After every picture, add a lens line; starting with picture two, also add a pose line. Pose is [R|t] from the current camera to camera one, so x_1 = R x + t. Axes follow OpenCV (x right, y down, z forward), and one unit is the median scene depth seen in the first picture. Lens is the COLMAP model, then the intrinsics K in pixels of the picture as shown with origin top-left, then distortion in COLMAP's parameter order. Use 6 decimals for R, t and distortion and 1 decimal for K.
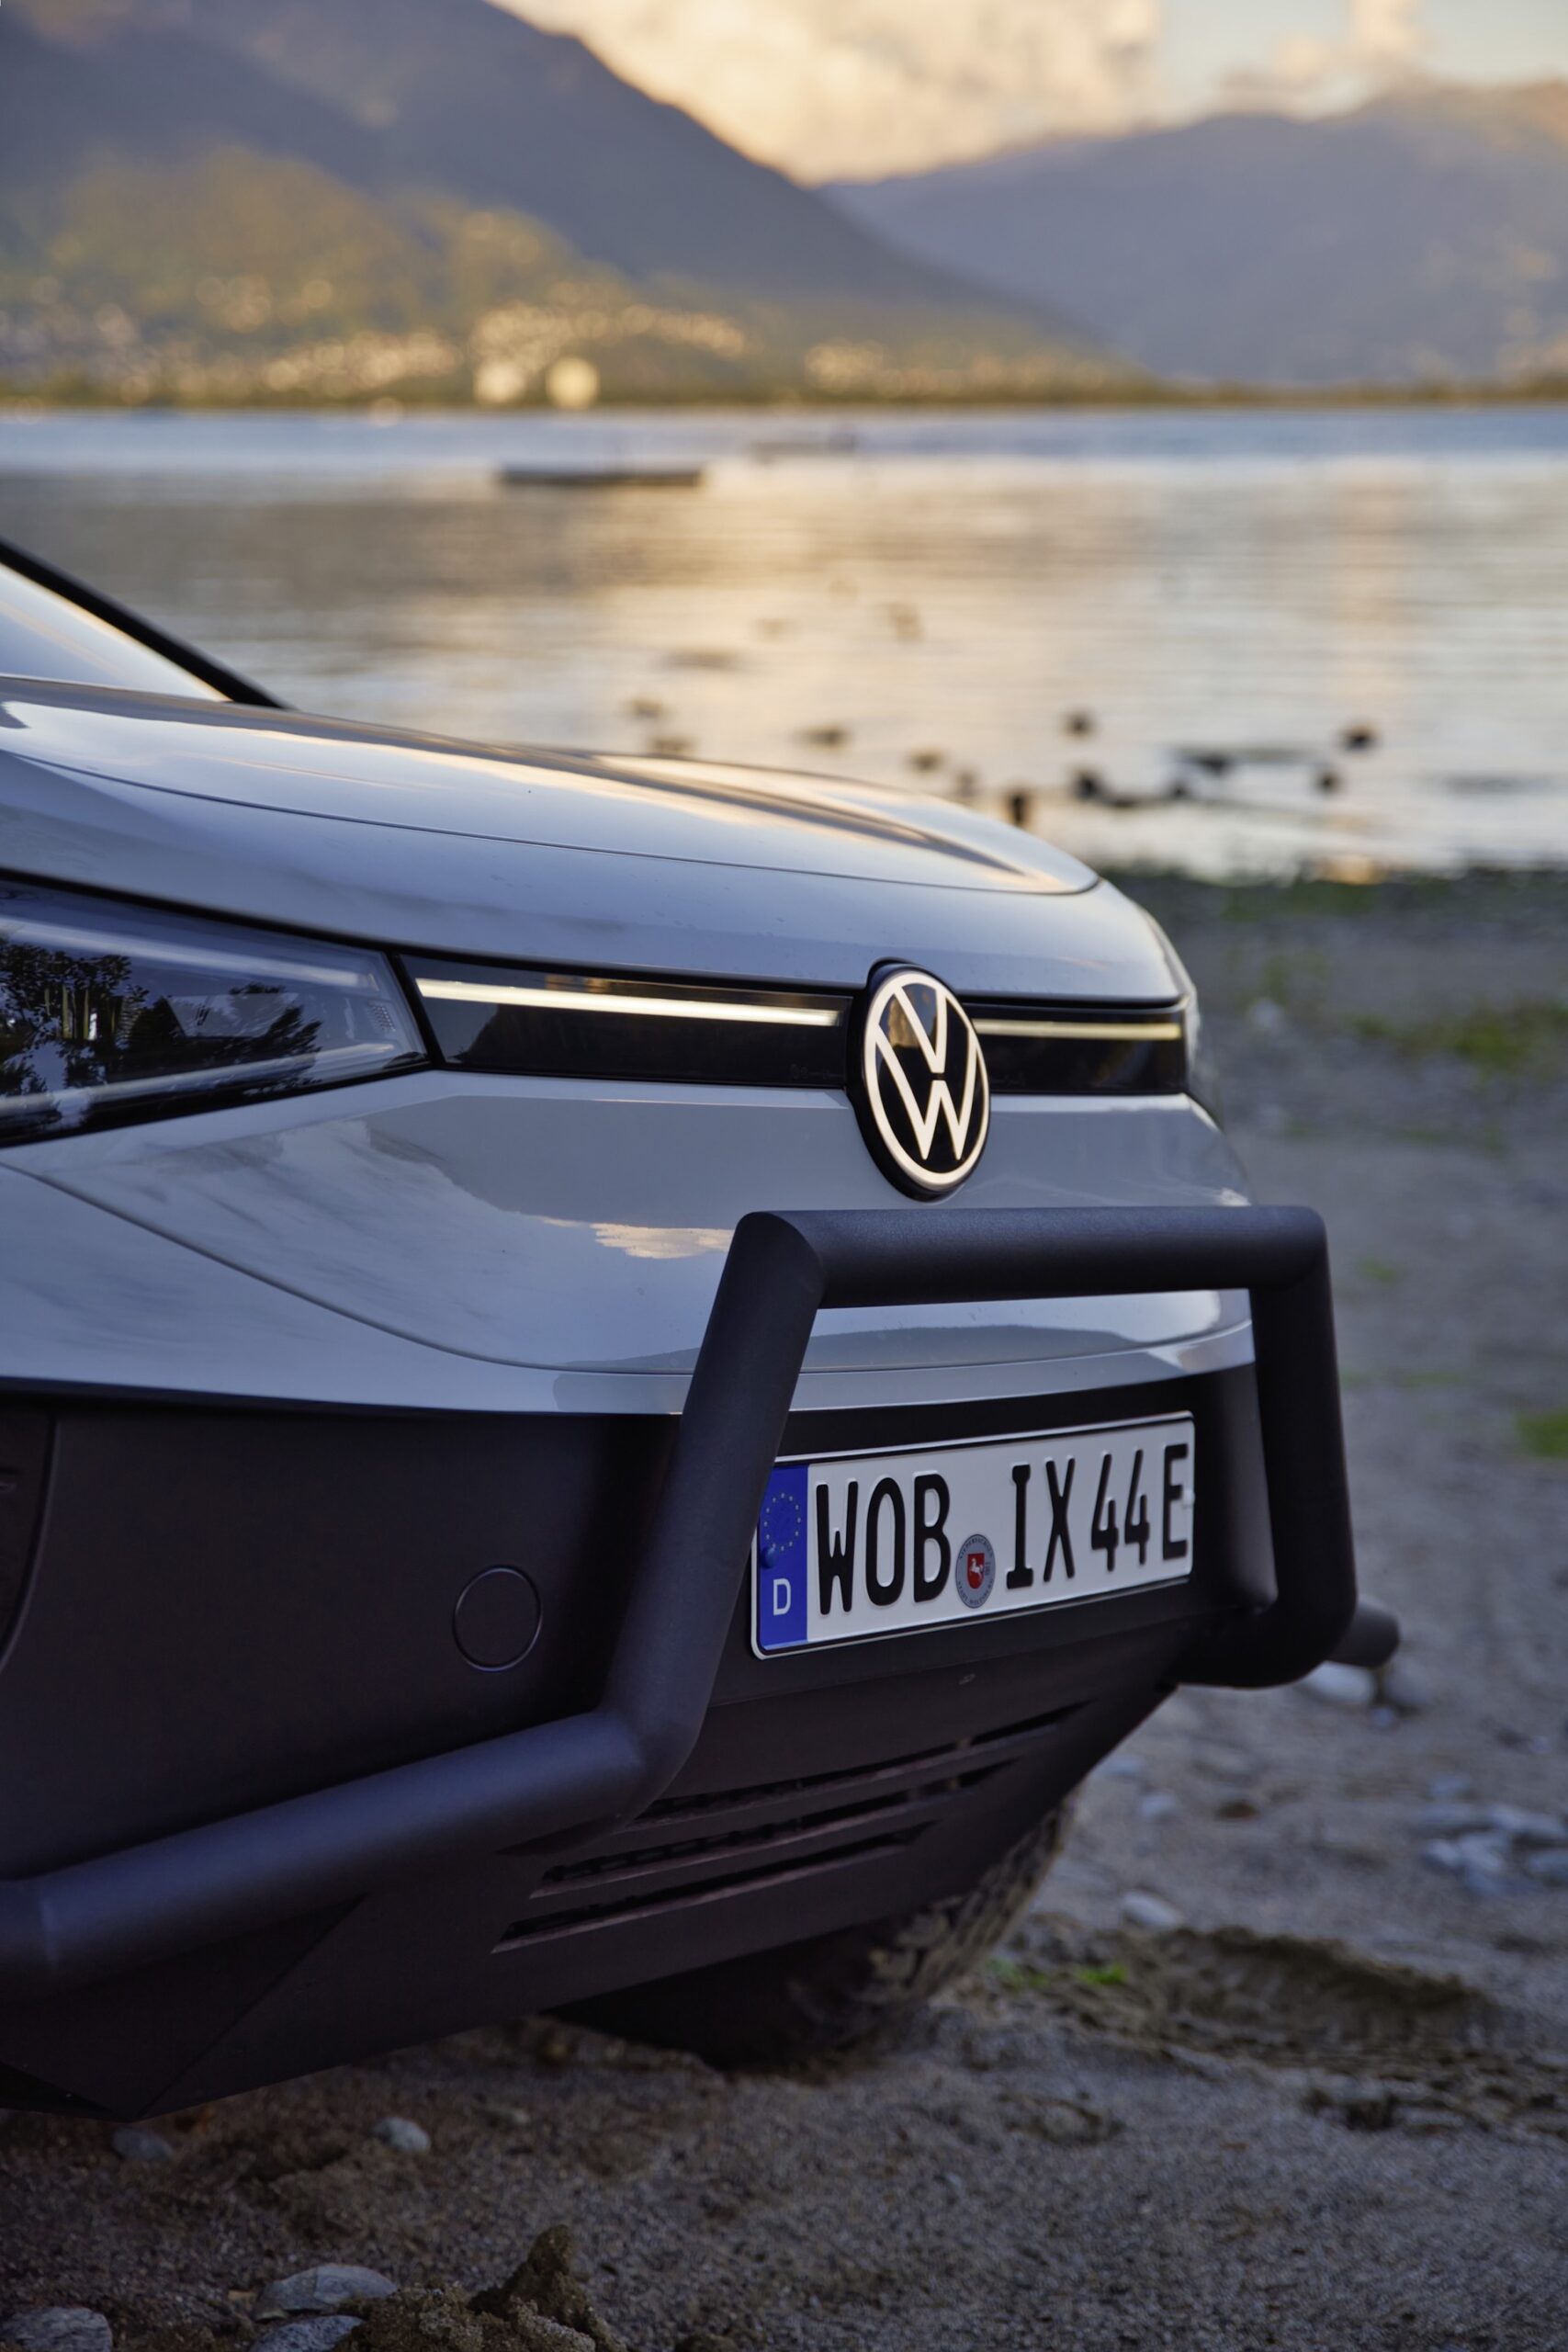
lens RADIAL K [[3960.2, 0, 781.6], [0, 3960.2, 1167.2], [0, 0, 1]] dist [0.132442, 0.000000]
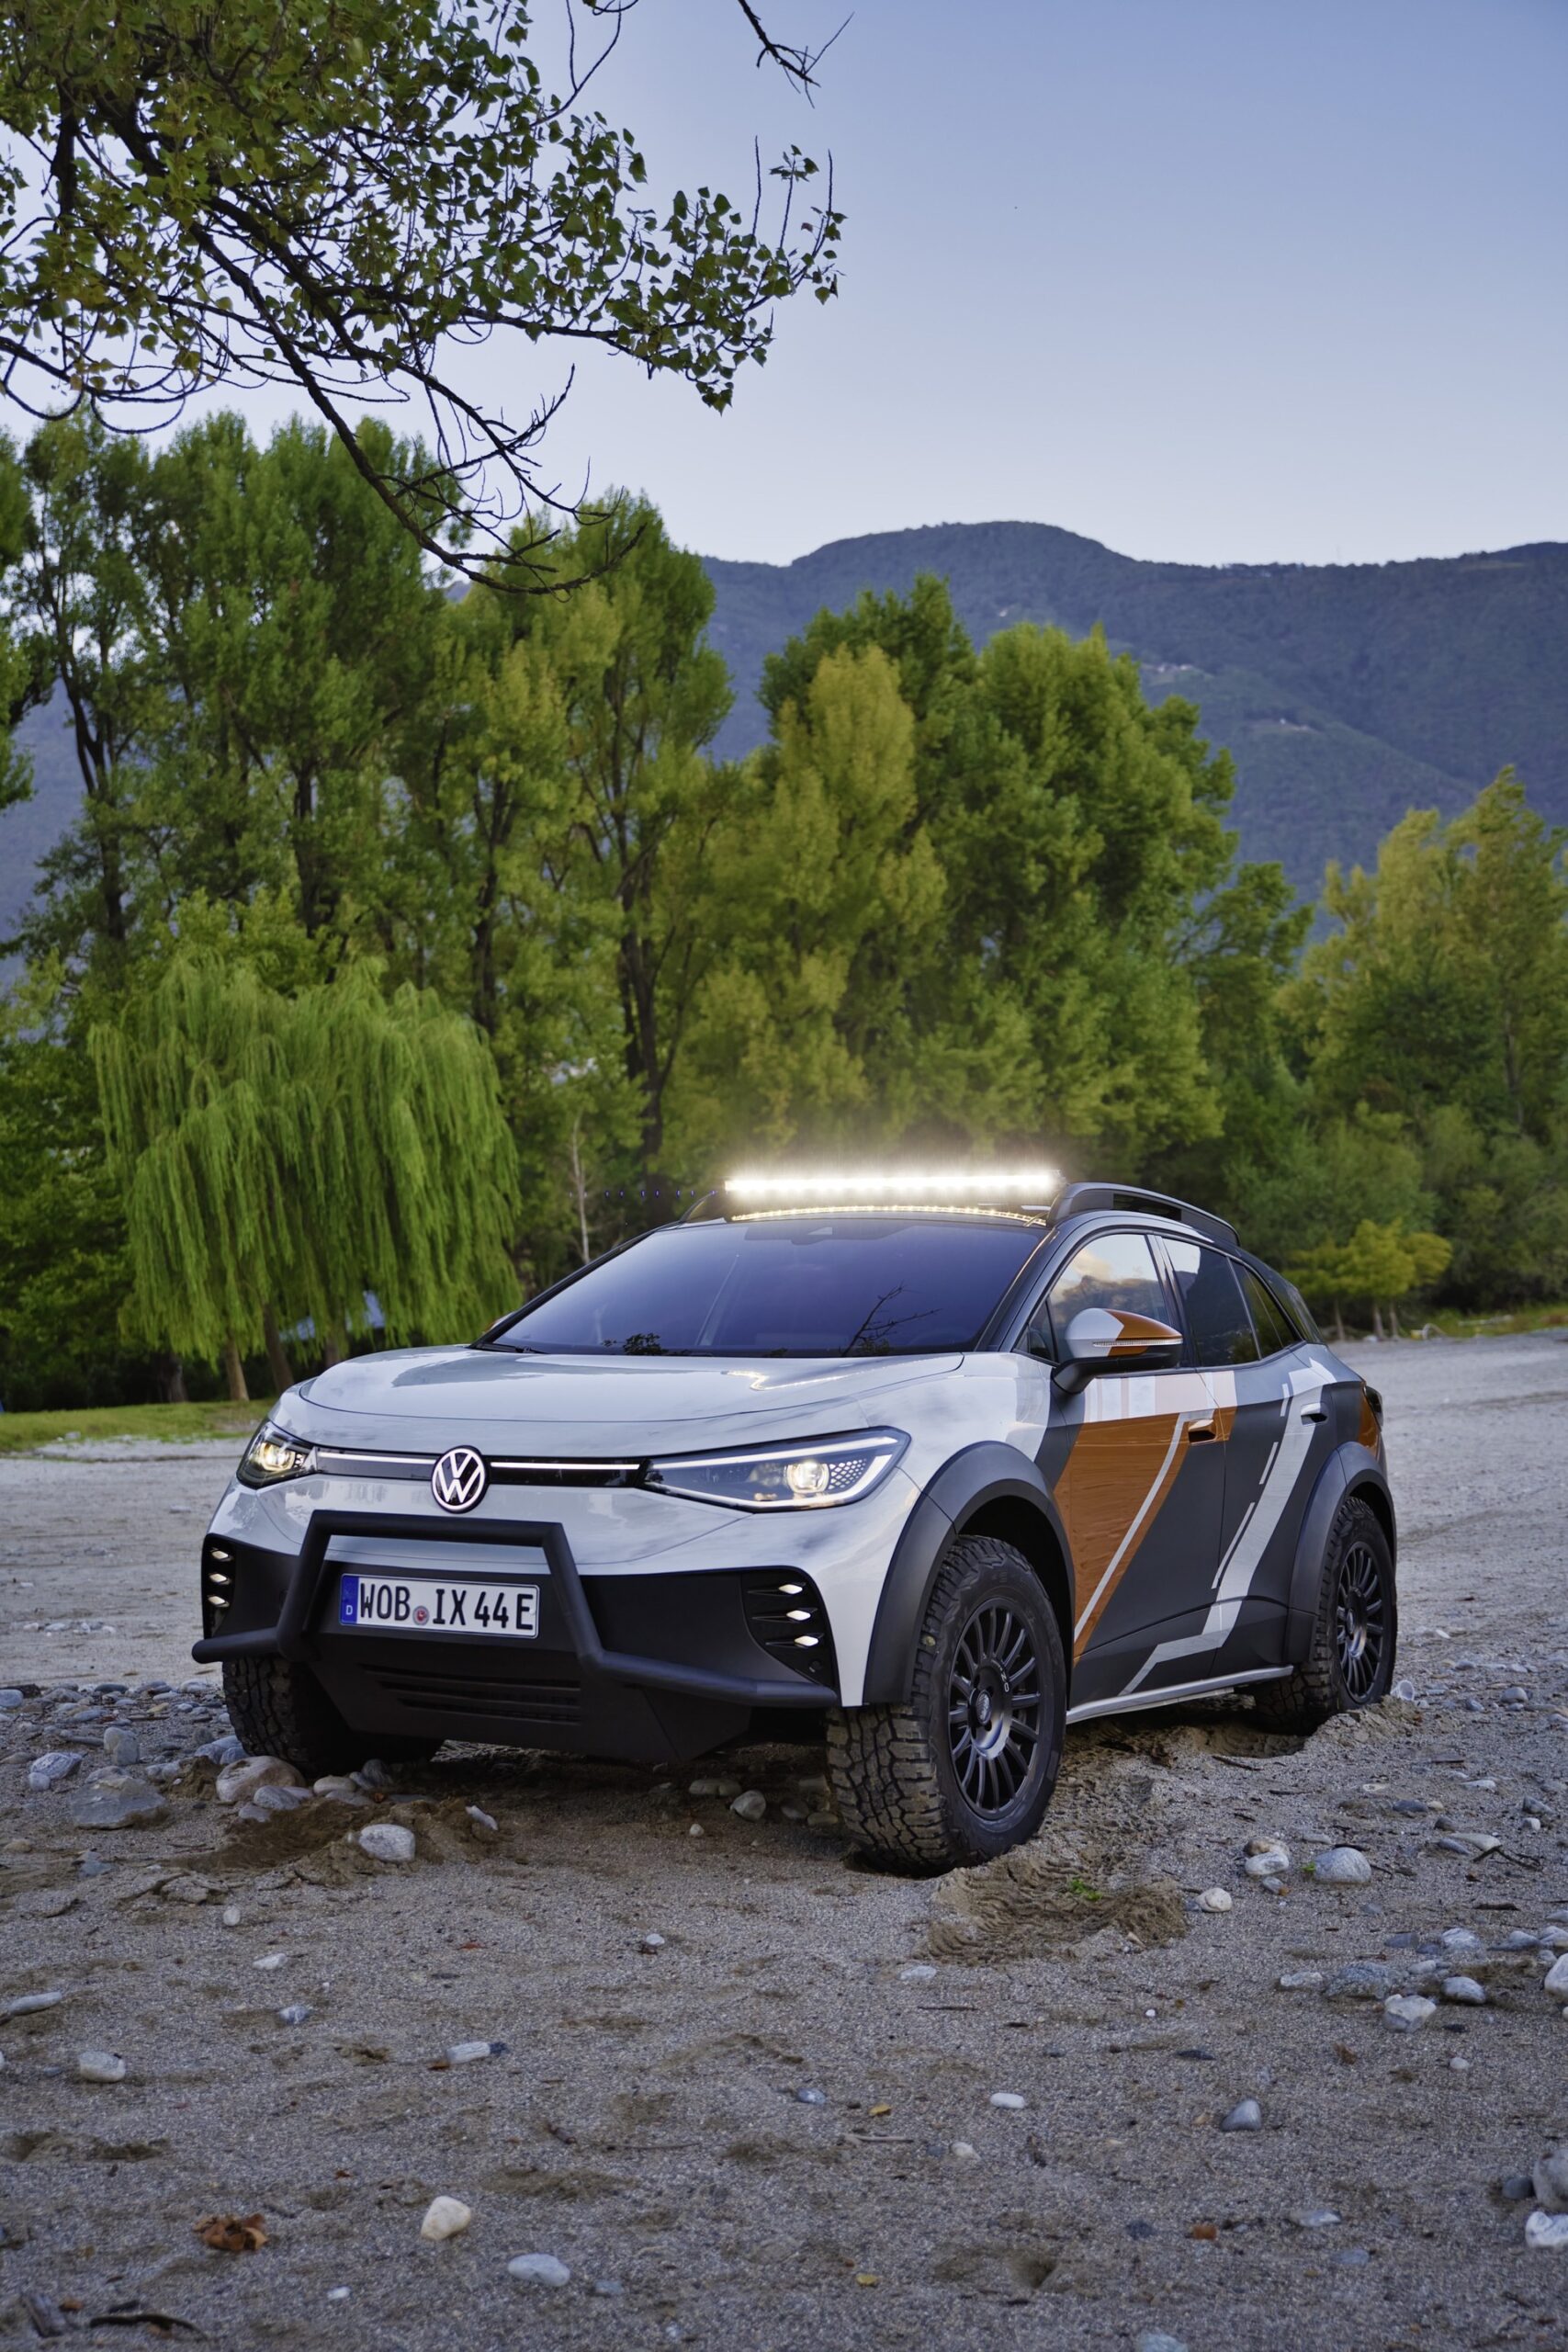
lens RADIAL K [[3033.0, 0, 795.5], [0, 3033.0, 1197.7], [0, 0, 1]] dist [0.069836, 0.000000]
pose [[0.113674, -0.078835, -0.990385, 2.793177], [-0.036202, 0.995856, -0.083425, -0.057593], [0.992858, 0.045338, 0.110349, 0.993077]]
